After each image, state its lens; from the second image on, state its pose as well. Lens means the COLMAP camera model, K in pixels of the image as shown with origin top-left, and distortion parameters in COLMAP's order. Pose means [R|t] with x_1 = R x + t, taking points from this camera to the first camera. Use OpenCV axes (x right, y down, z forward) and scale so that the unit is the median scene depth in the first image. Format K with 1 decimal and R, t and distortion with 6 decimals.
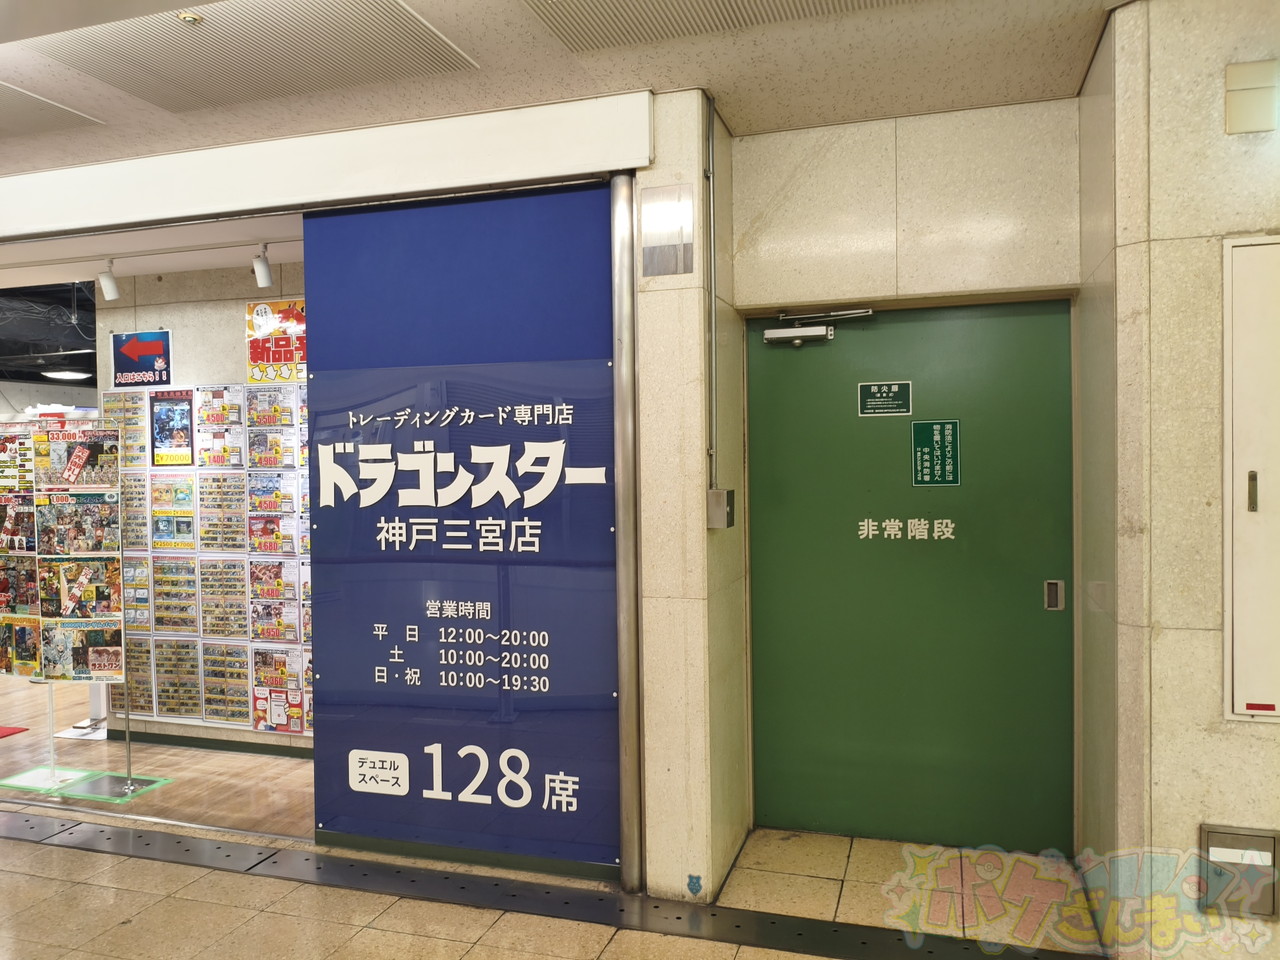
lens RADIAL K [[1007.3, 0, 640.0], [0, 1007.3, 480.0], [0, 0, 1]] dist [-0.007362, -0.009929]
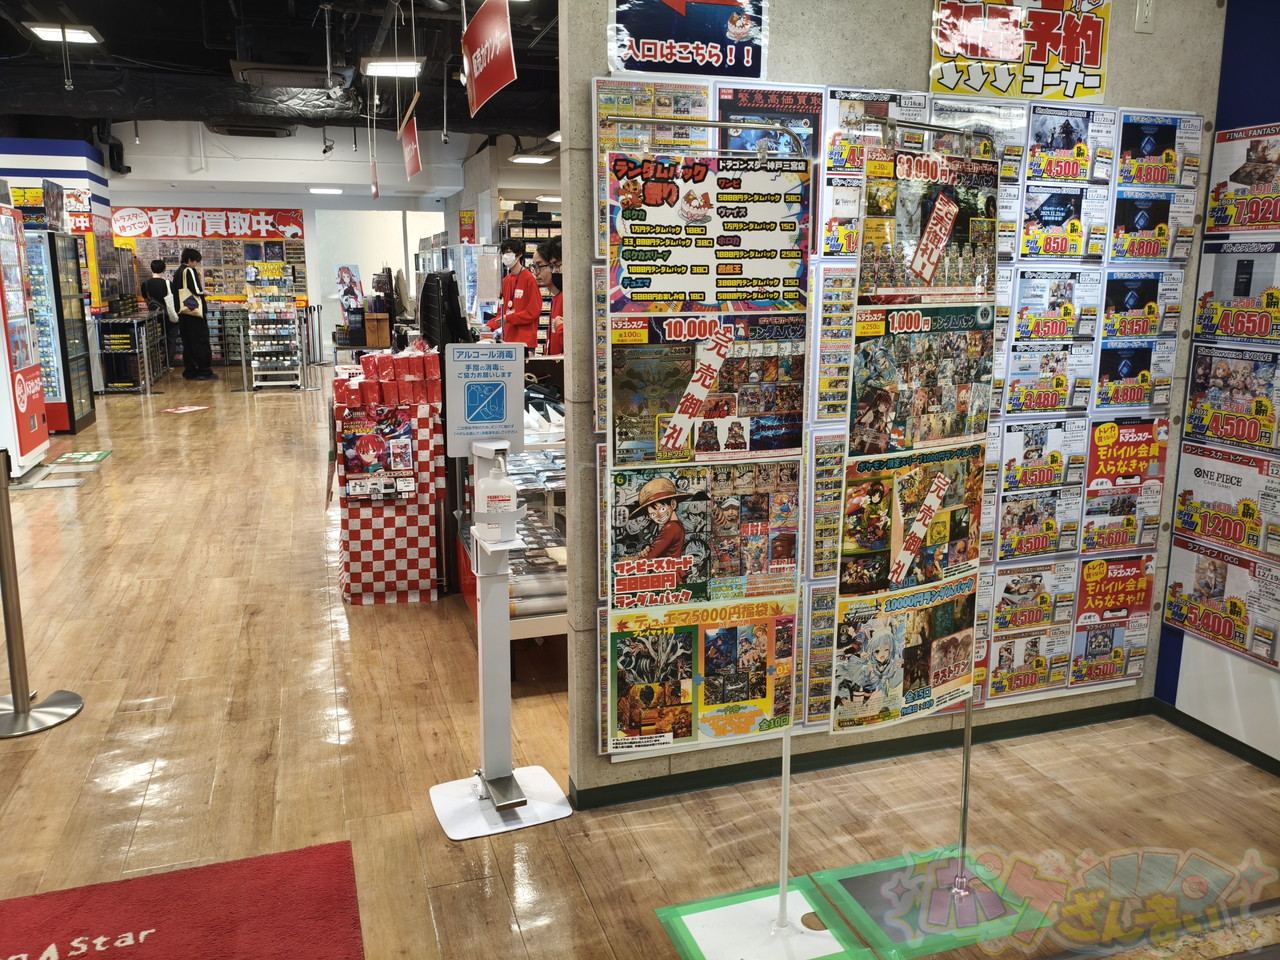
lens RADIAL K [[1007.3, 0, 640.0], [0, 1007.3, 480.0], [0, 0, 1]] dist [-0.007362, -0.009929]
pose [[0.813568, -0.108486, 0.571260, -0.912076], [0.007352, 0.984282, 0.176451, 0.008943], [-0.581423, -0.139355, 0.801578, 0.708141]]
